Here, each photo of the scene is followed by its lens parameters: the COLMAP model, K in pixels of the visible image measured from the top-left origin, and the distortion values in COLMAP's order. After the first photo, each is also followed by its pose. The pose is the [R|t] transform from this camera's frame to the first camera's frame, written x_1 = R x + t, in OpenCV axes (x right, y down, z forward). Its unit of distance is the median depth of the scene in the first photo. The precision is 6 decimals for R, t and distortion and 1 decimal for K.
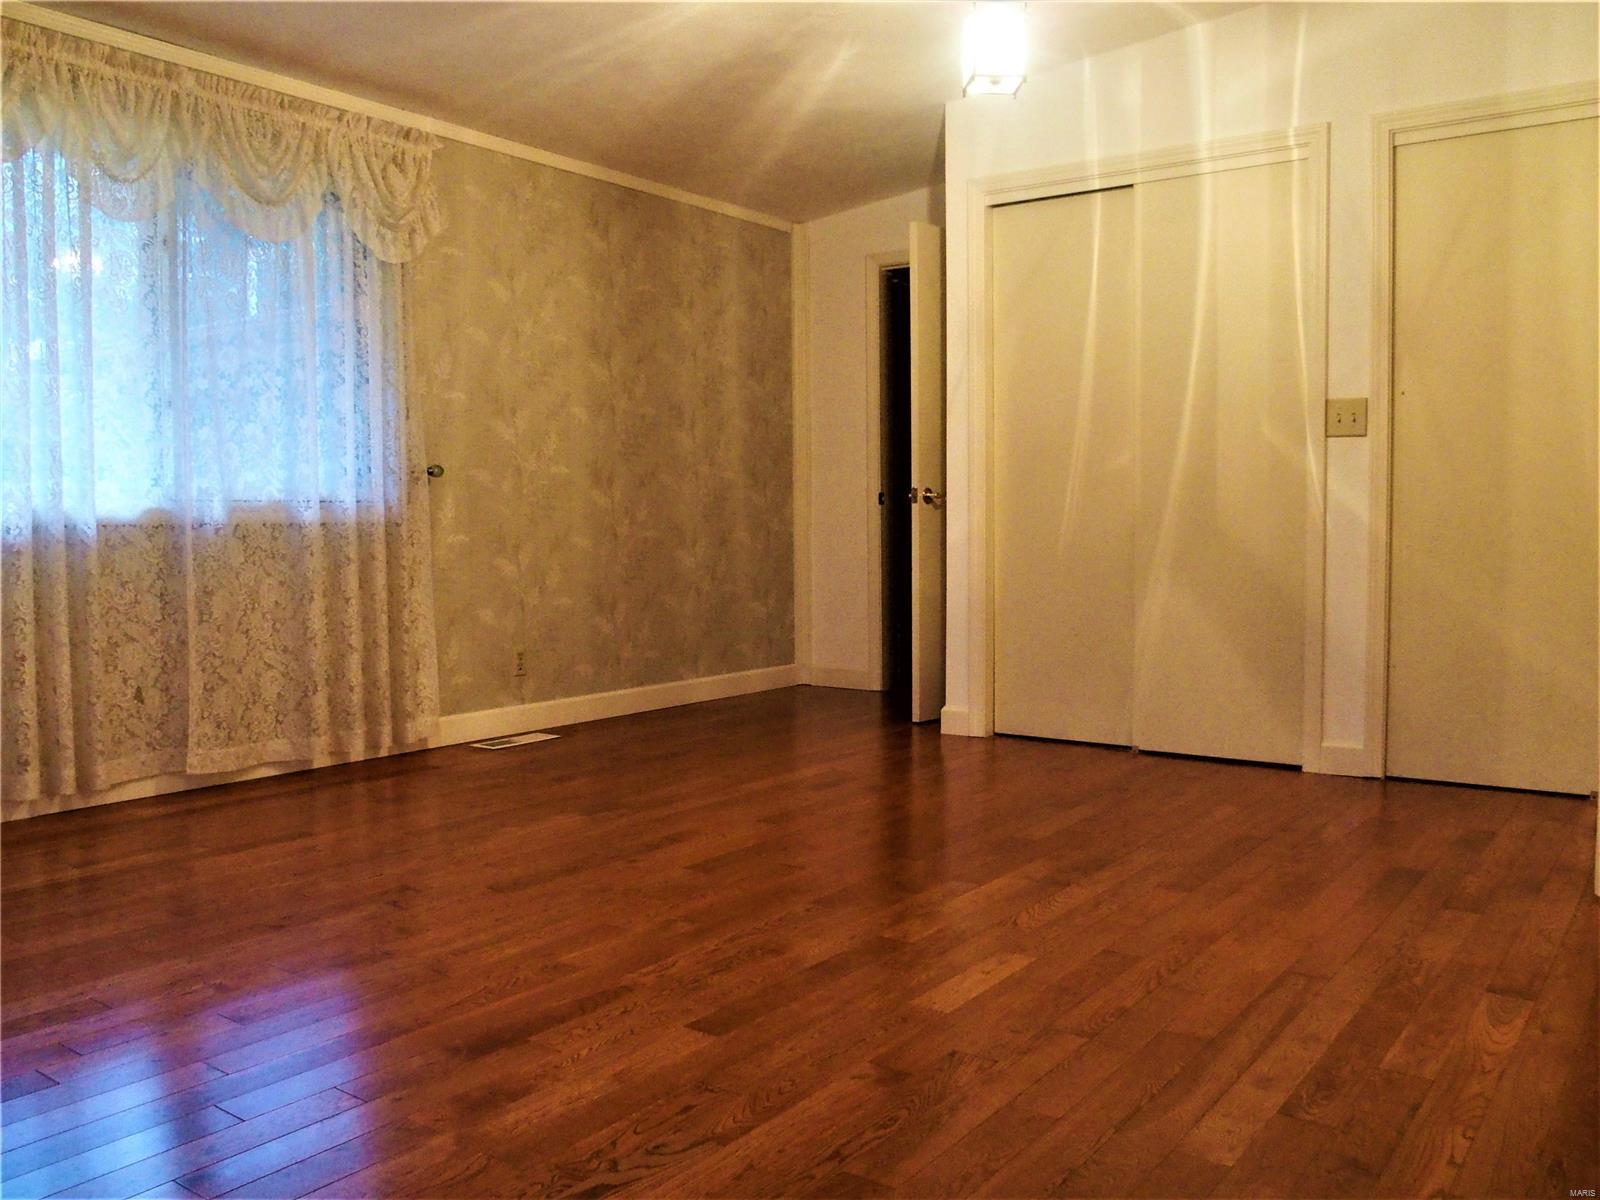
lens RADIAL K [[1356.5, 0, 800.0], [0, 1356.5, 600.0], [0, 0, 1]] dist [-0.076174, 0.020692]
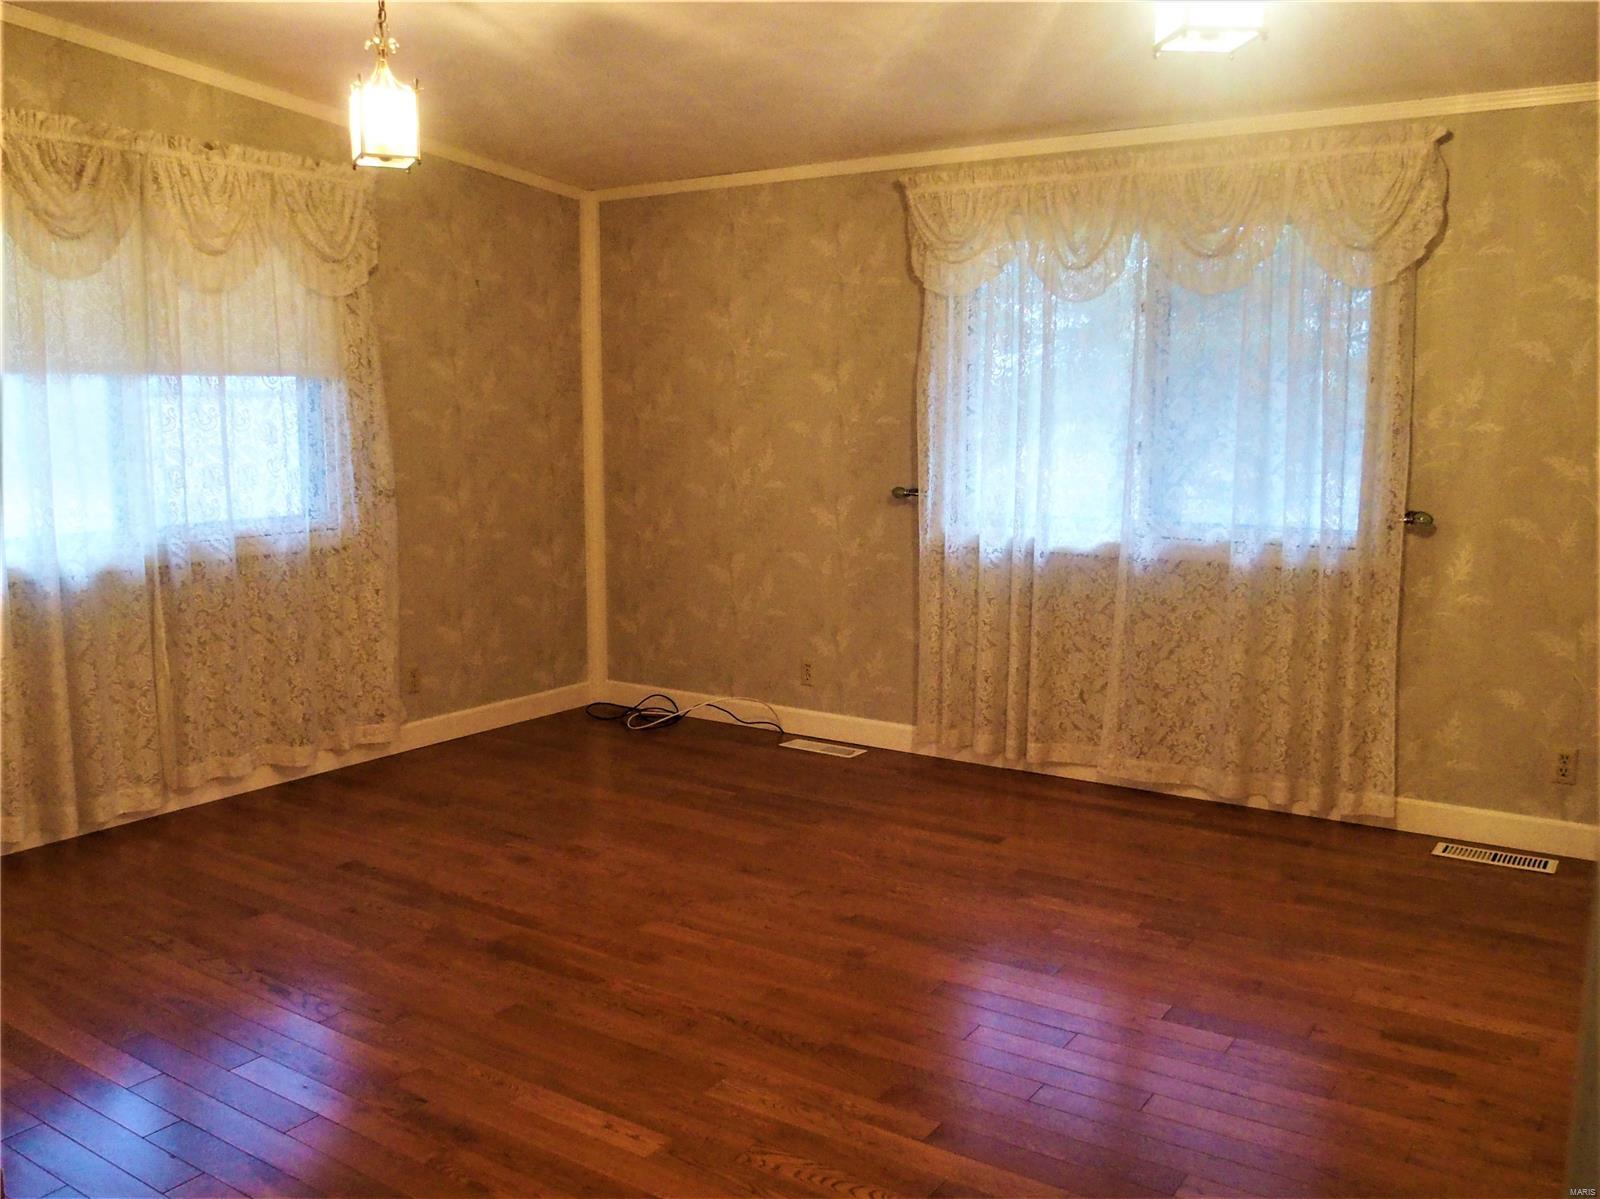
lens RADIAL K [[1356.5, 0, 800.0], [0, 1356.5, 599.5], [0, 0, 1]] dist [-0.076174, 0.020692]
pose [[0.009530, 0.141943, -0.989829, 0.667529], [-0.058405, 0.988263, 0.141156, -0.165184], [0.998247, 0.056466, 0.017708, 0.688773]]
